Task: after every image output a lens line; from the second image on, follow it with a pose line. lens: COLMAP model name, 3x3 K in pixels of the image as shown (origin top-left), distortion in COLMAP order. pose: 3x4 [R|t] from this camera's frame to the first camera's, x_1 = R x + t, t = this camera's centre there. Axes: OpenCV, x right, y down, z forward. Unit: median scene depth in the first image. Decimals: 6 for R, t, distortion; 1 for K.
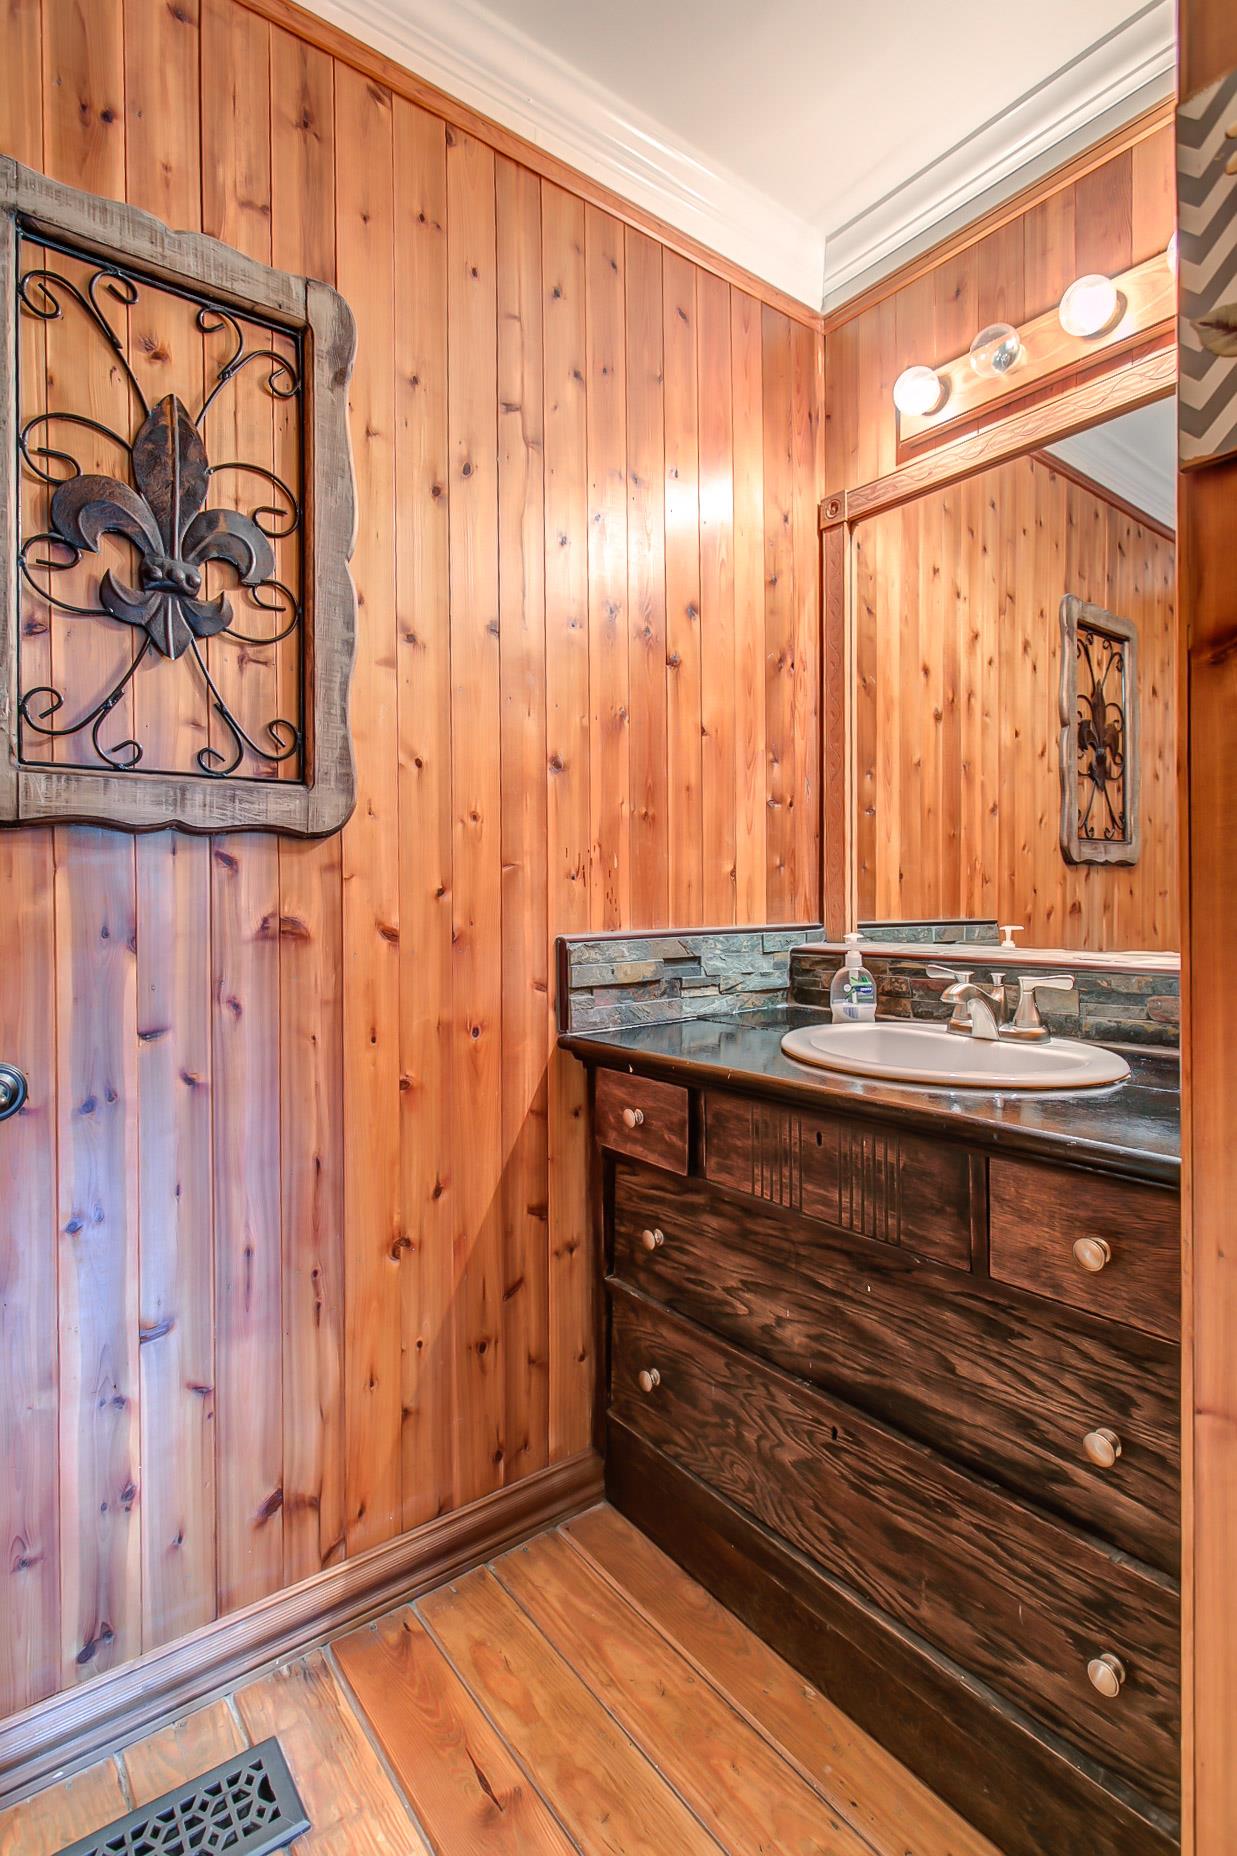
lens RADIAL K [[895.9, 0, 615.0], [0, 895.9, 898.2], [0, 0, 1]] dist [-0.003147, 0.000508]
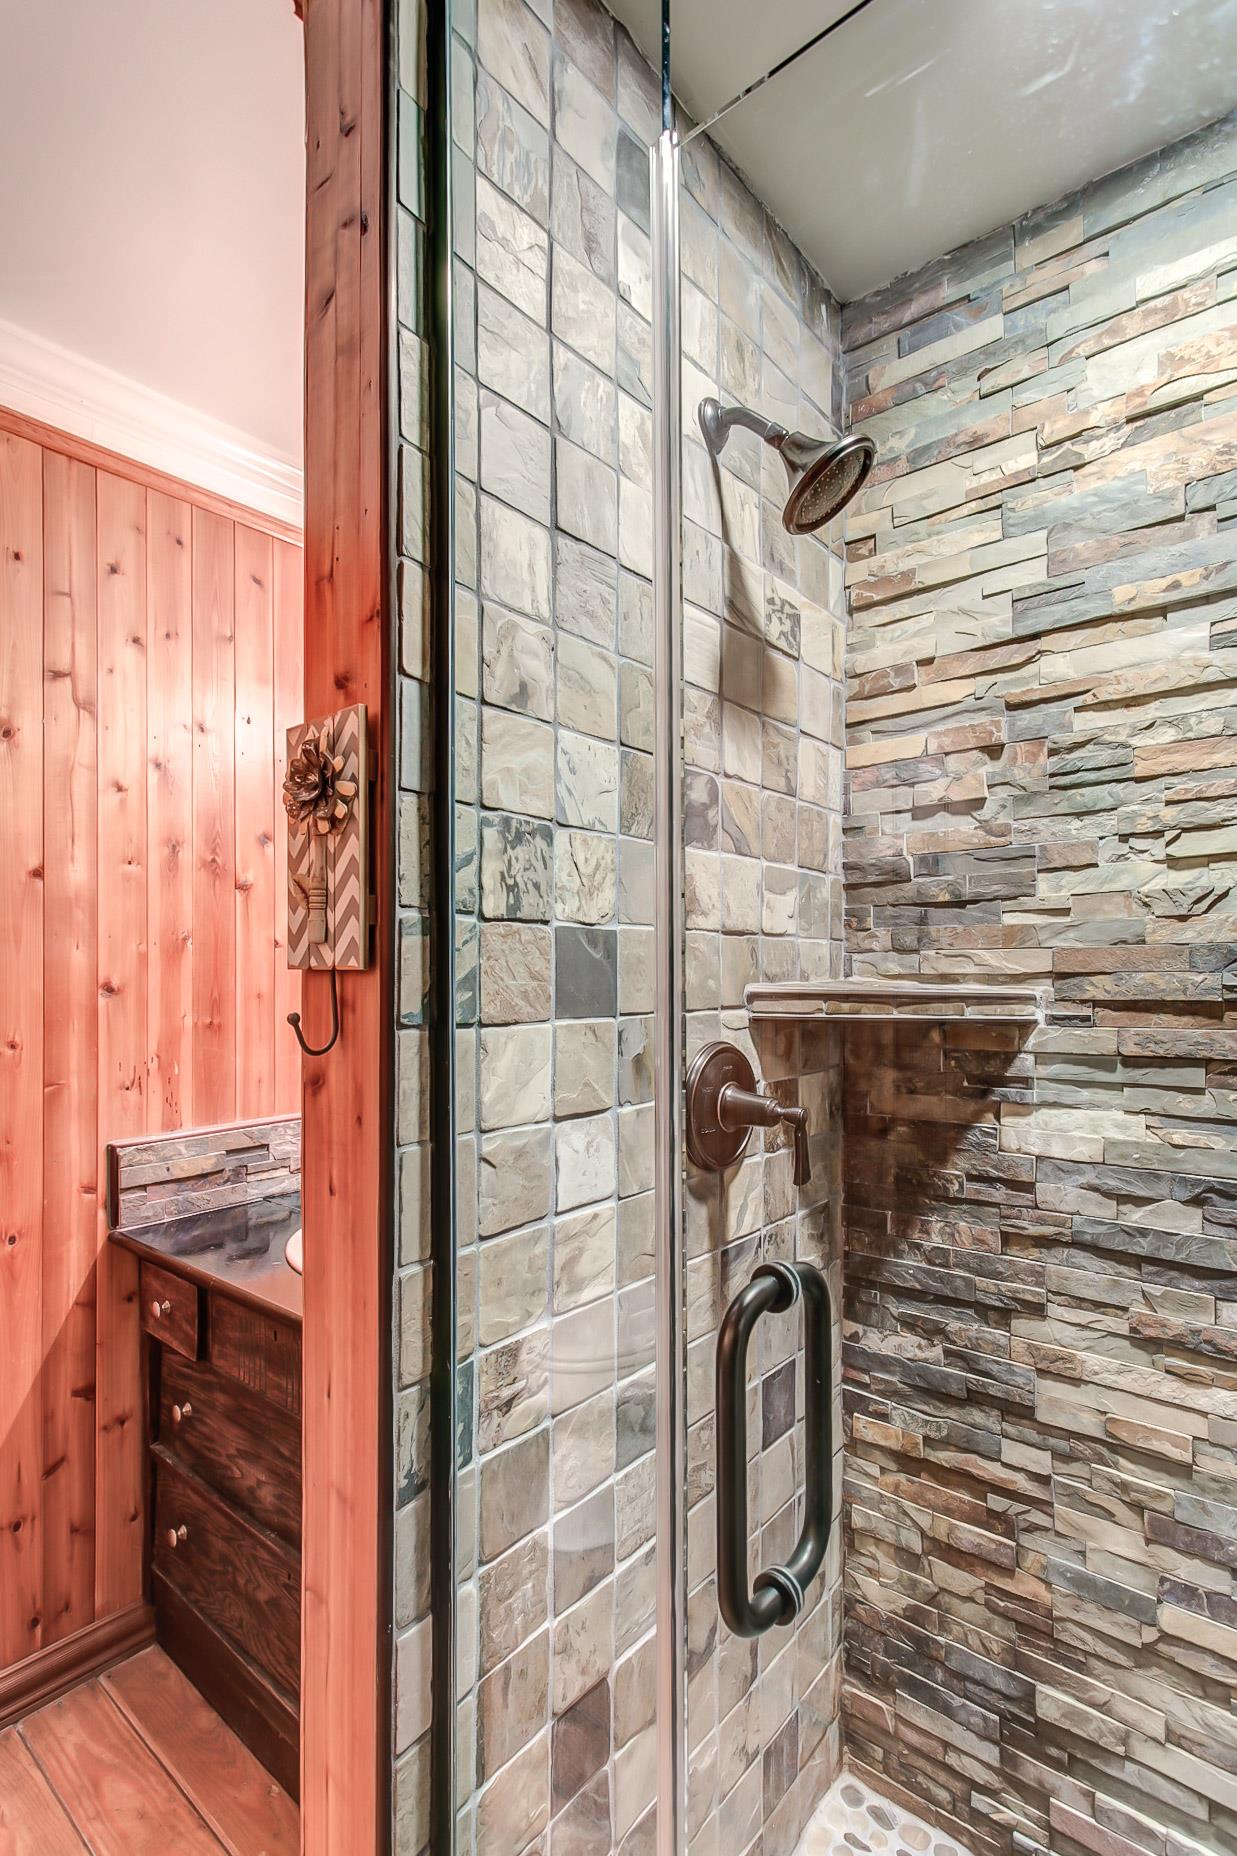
lens RADIAL K [[879.2, 0, 622.4], [0, 879.2, 958.6], [0, 0, 1]] dist [-0.000770, -0.001652]
pose [[0.974348, 0.006603, 0.224948, 0.321773], [-0.004304, 0.999933, -0.010708, -0.183680], [-0.225004, 0.009465, 0.974312, -0.220769]]
